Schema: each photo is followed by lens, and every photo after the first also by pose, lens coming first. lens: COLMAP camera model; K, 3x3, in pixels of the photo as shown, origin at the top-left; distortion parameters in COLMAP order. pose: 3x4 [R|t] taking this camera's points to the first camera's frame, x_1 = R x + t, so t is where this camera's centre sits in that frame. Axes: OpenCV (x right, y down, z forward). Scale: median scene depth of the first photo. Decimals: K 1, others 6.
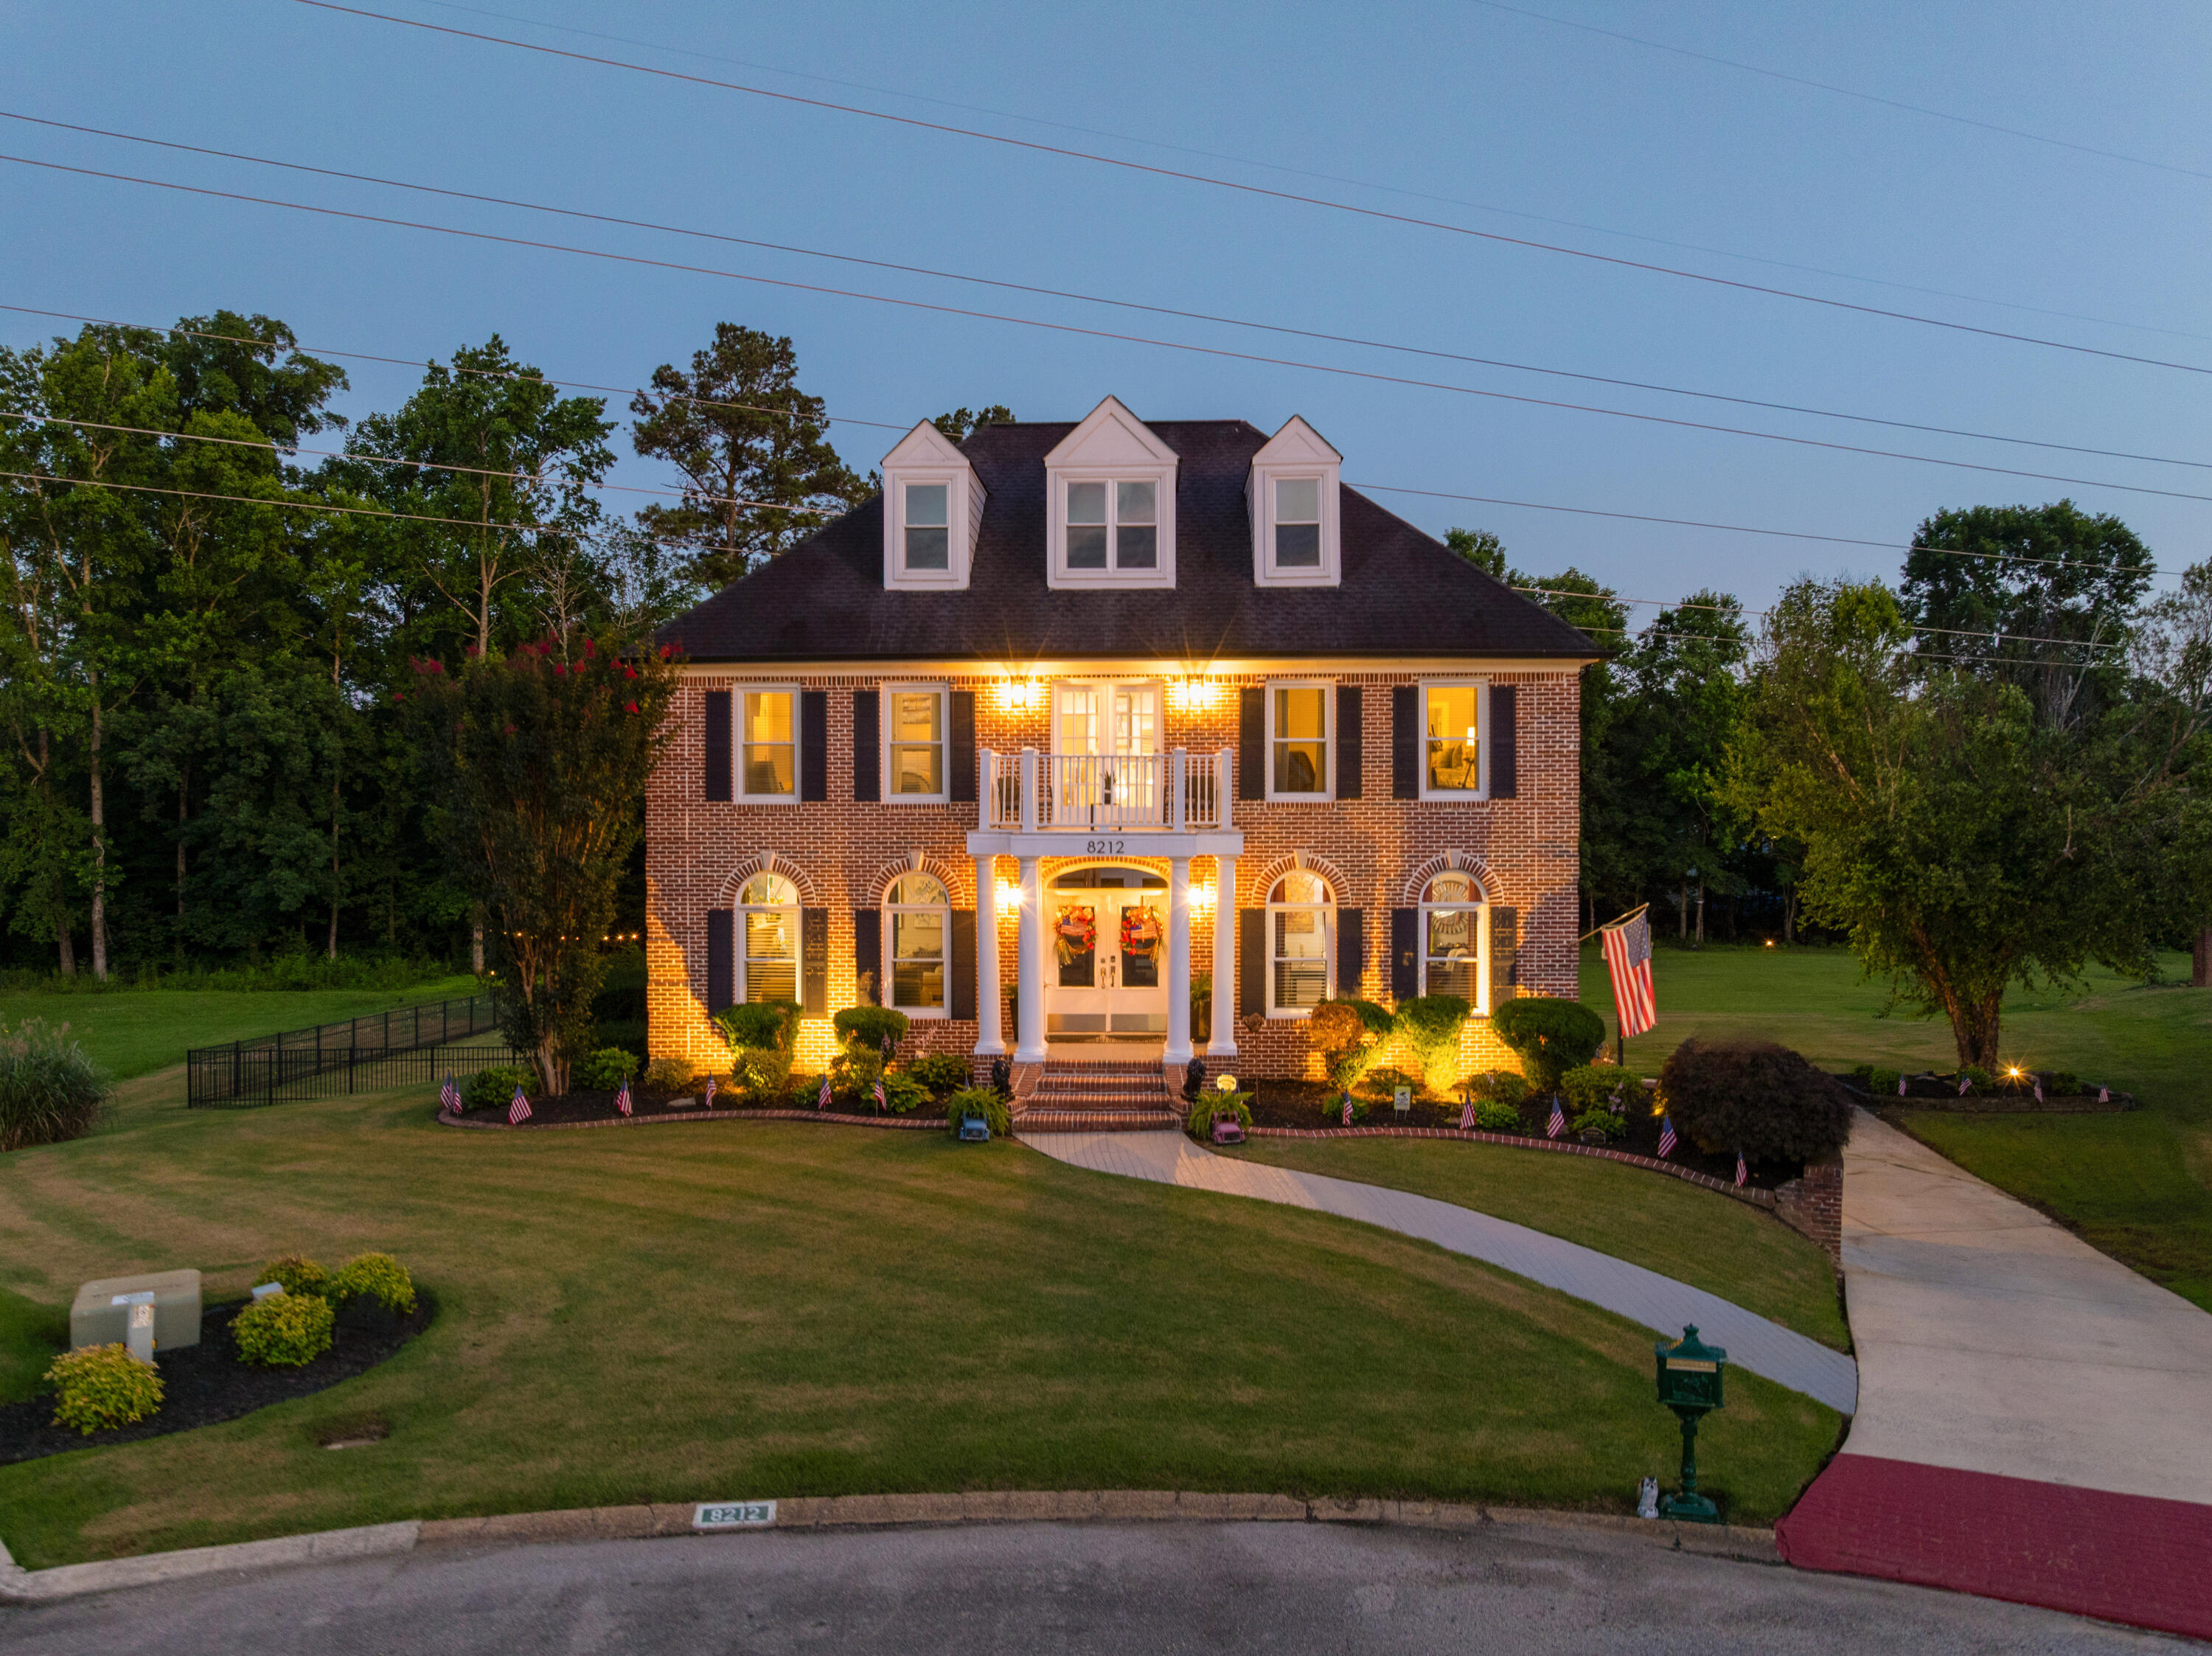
lens RADIAL K [[1544.2, 0, 1167.8], [0, 1544.2, 851.8], [0, 0, 1]] dist [-0.002666, 0.000035]
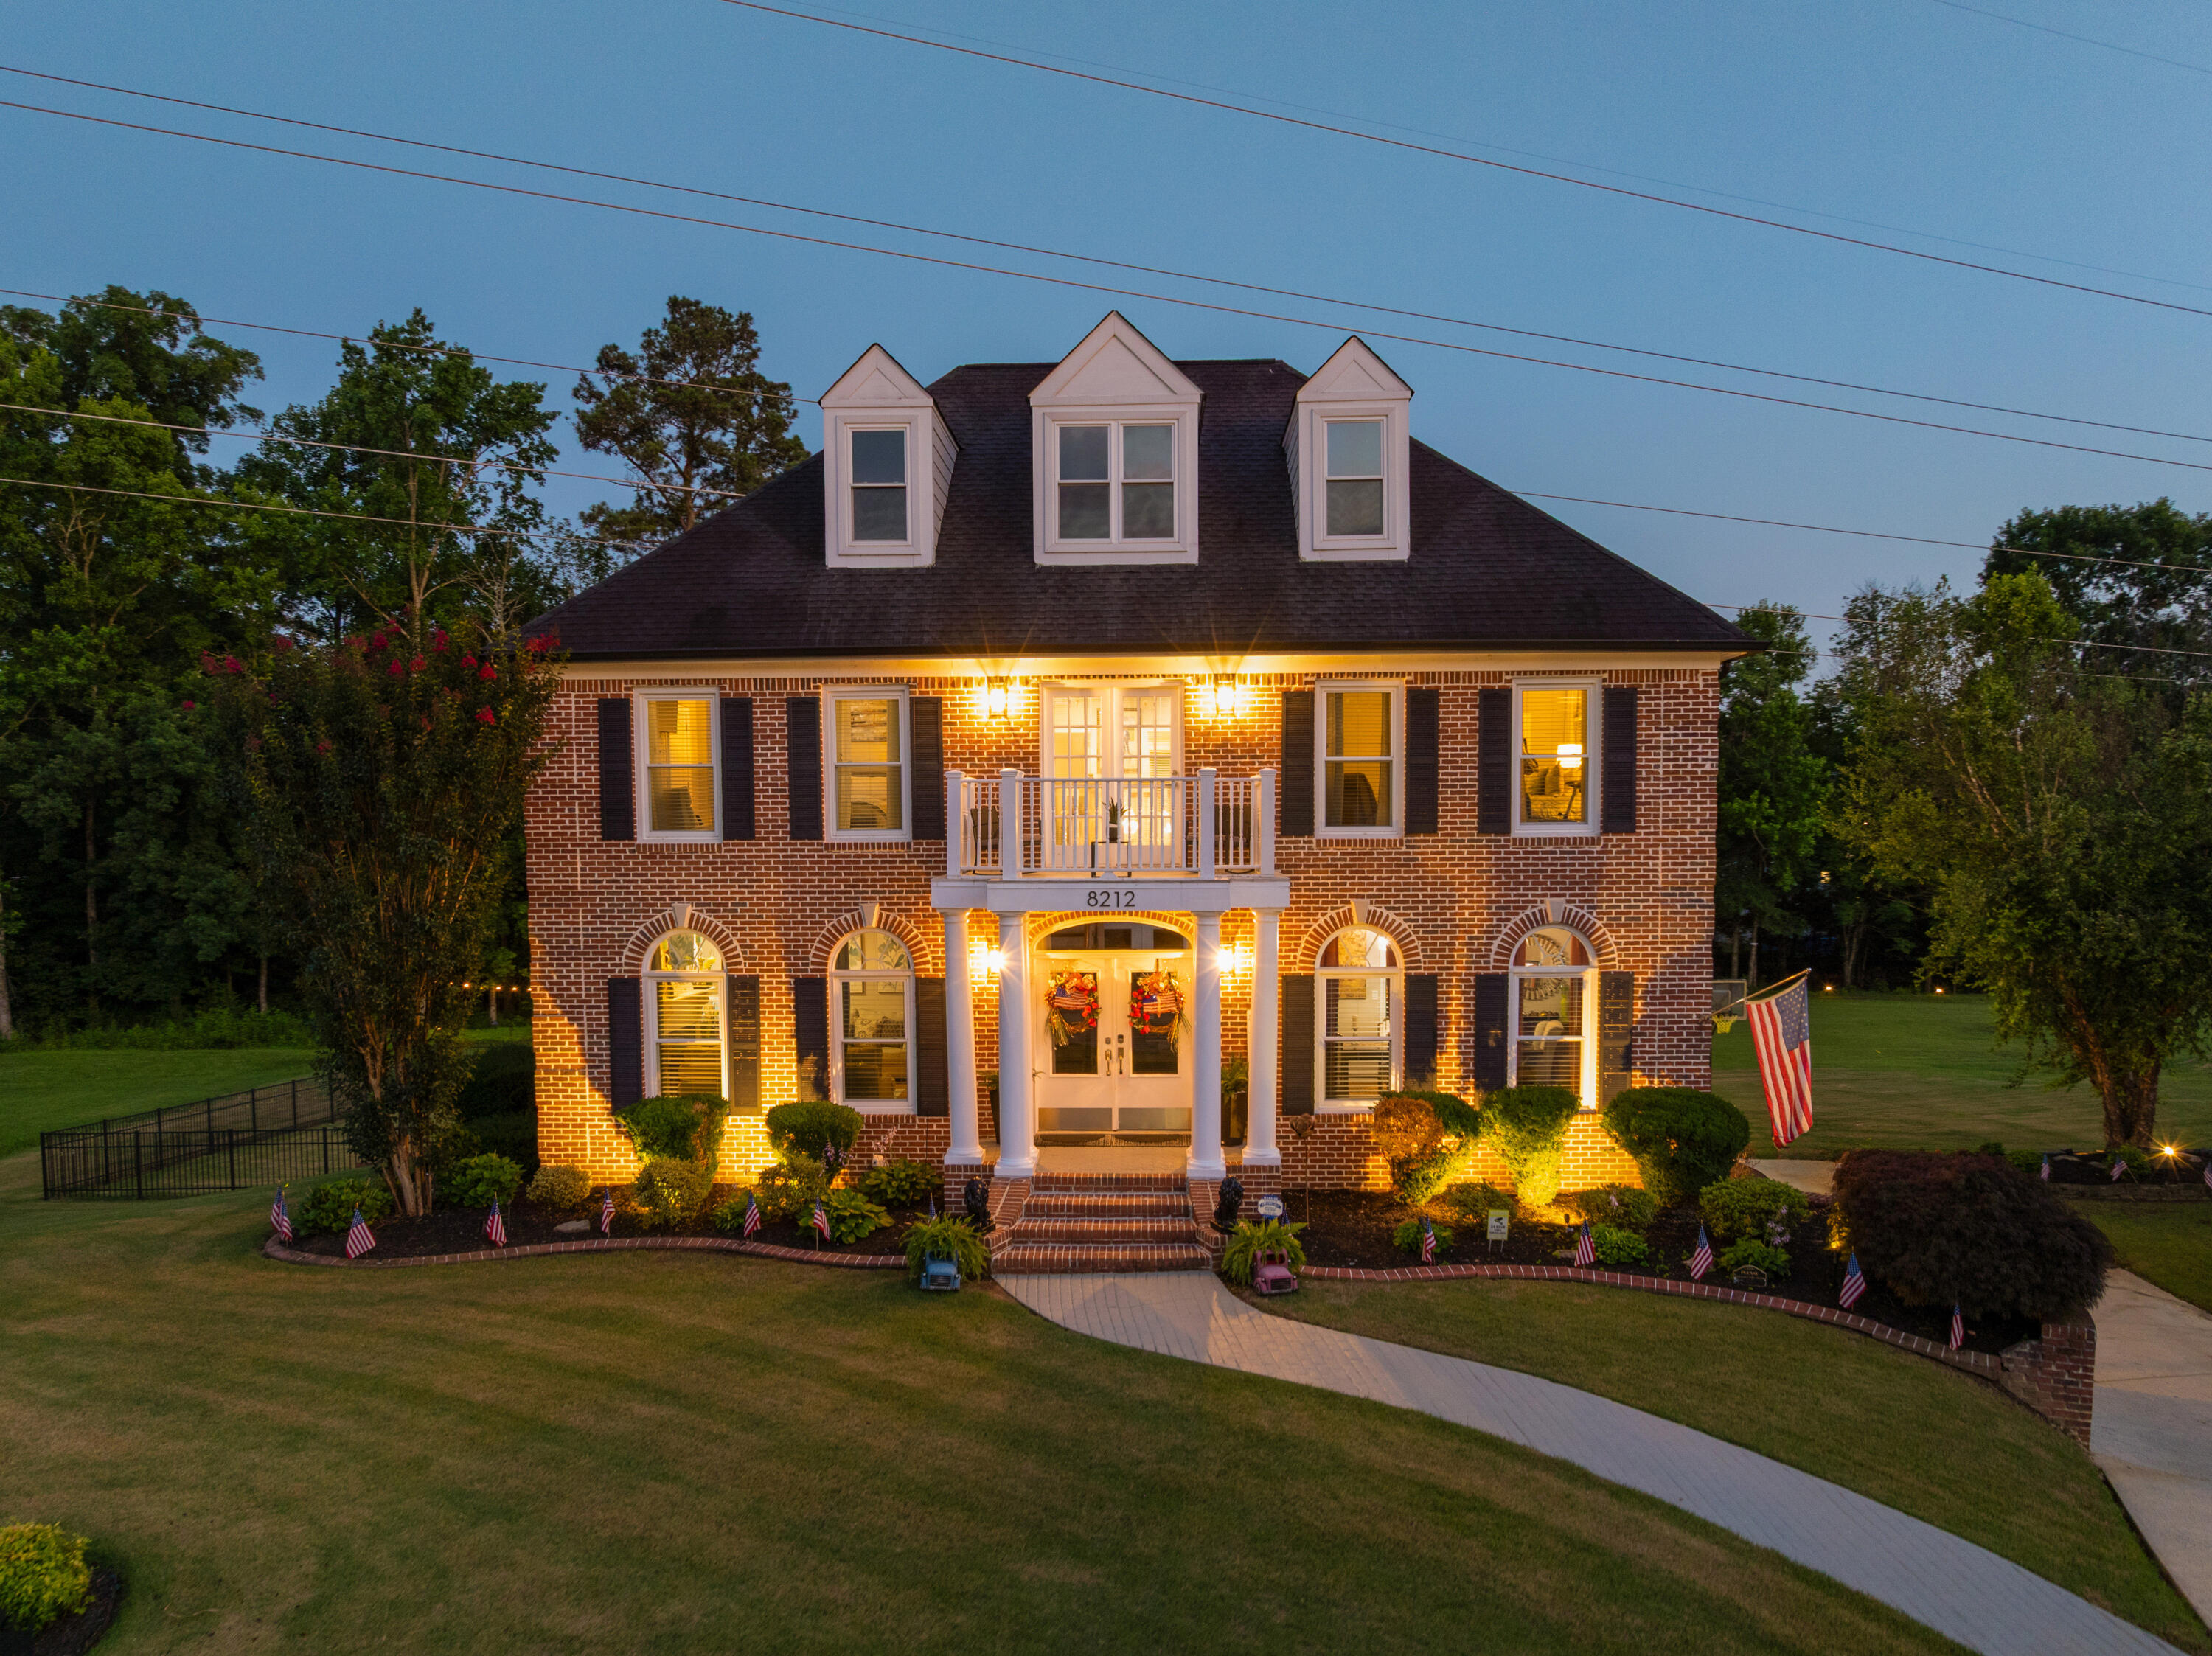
lens RADIAL K [[1606.2, 0, 1159.2], [0, 1606.2, 1003.0], [0, 0, 1]] dist [-0.008362, 0.004268]
pose [[0.999960, -0.002509, -0.008535, -0.008667], [0.003113, 0.997427, 0.071619, -0.007645], [0.008333, -0.071642, 0.997396, 0.180746]]
